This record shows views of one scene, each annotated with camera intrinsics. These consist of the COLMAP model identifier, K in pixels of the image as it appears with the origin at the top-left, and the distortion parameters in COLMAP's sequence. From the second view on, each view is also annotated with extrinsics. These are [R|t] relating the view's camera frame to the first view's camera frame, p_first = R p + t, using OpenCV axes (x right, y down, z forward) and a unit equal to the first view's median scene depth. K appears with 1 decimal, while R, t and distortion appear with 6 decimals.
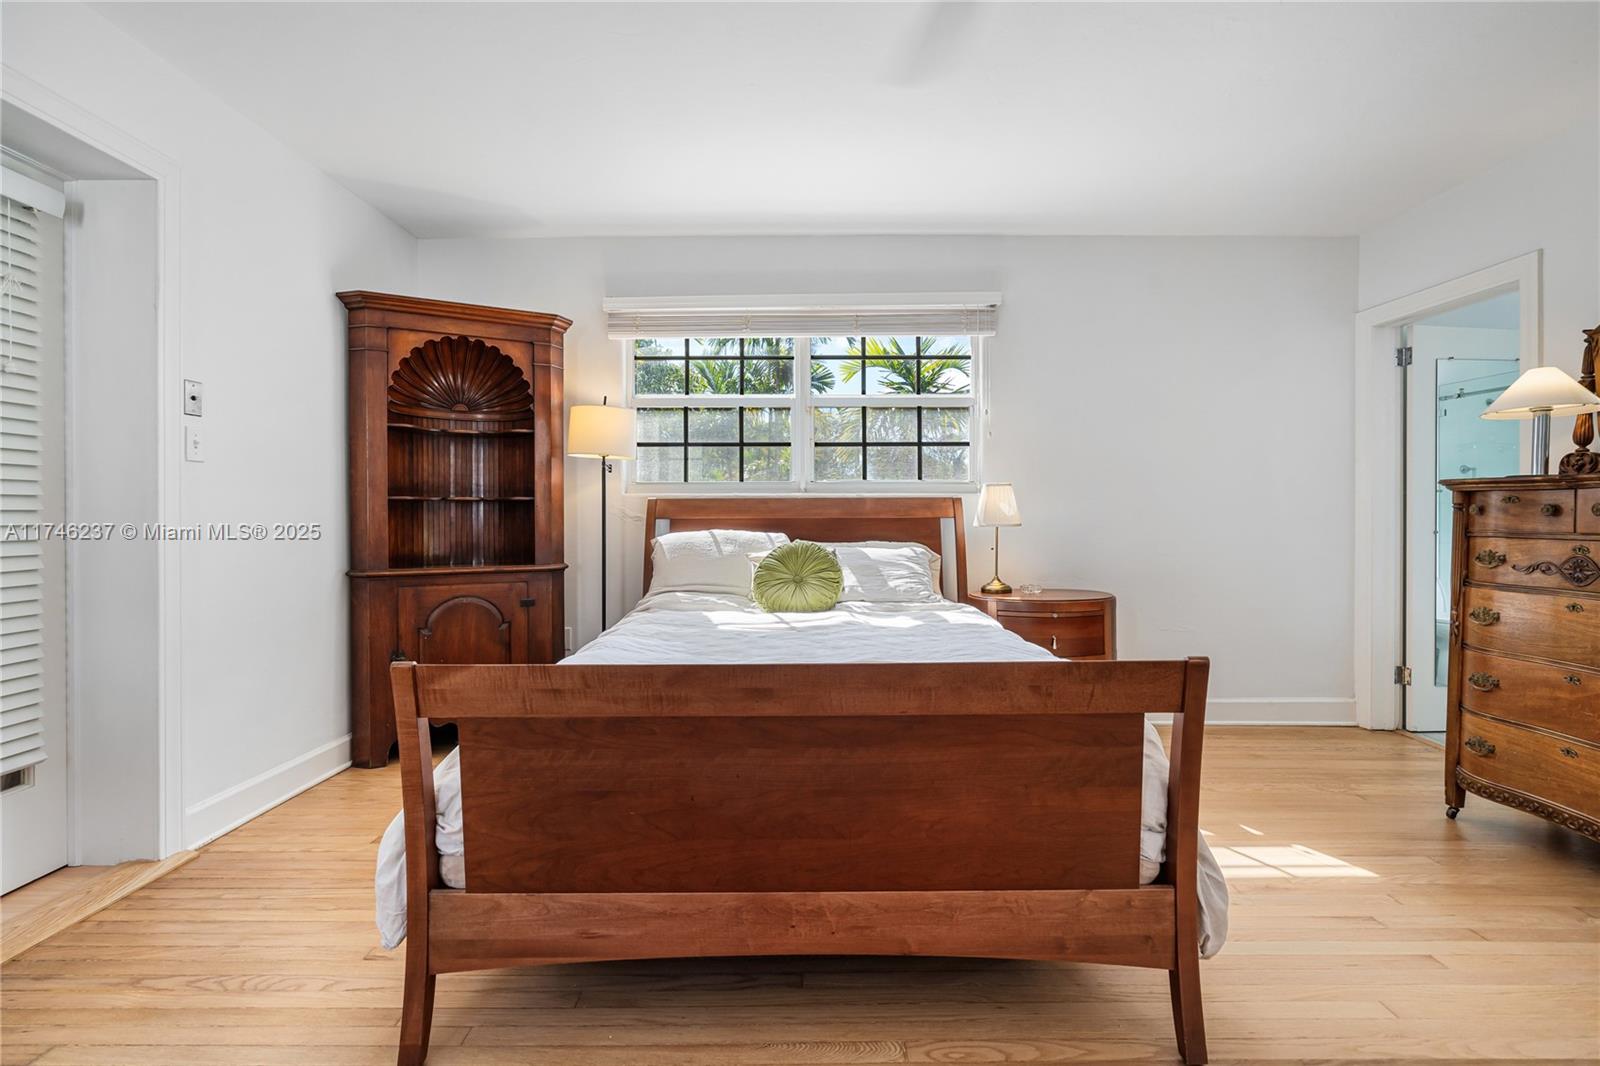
lens RADIAL K [[735.1, 0, 801.4], [0, 735.1, 518.1], [0, 0, 1]] dist [-0.003110, 0.000197]
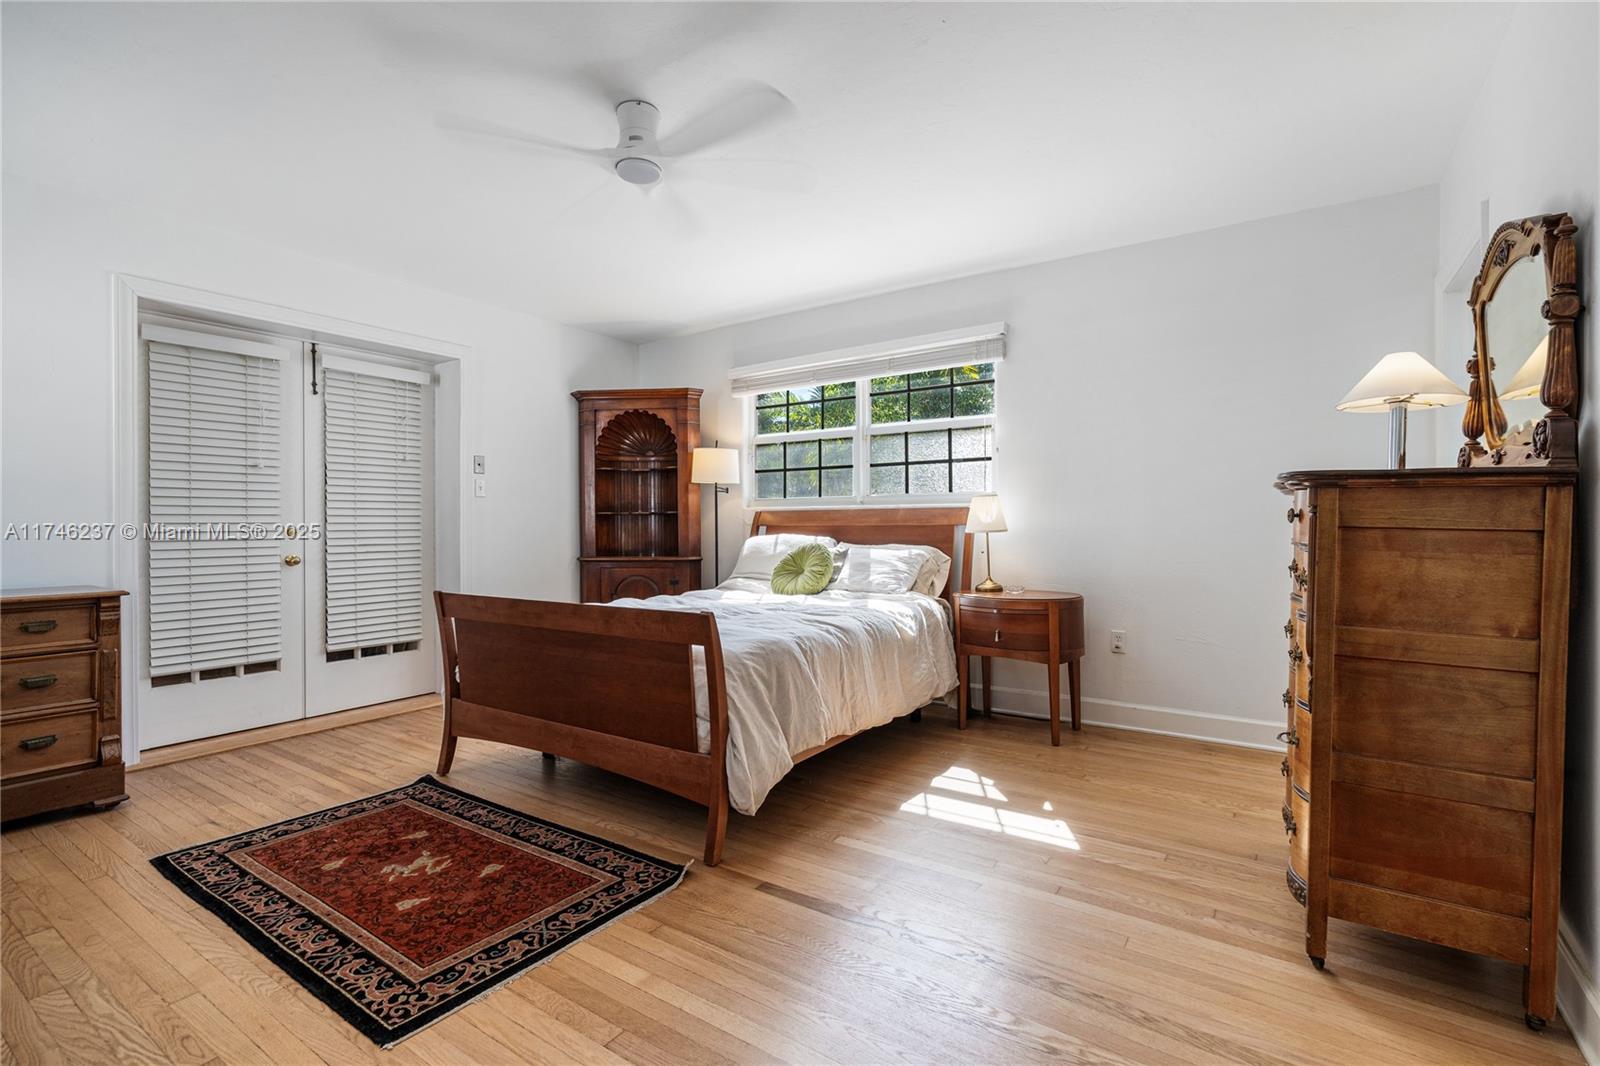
lens RADIAL K [[735.1, 0, 801.4], [0, 735.1, 518.1], [0, 0, 1]] dist [-0.003110, 0.000197]
pose [[0.828553, -0.005272, -0.559886, 0.688827], [0.001746, 0.999975, -0.006832, -0.003653], [0.559908, 0.004683, 0.828542, -0.100182]]
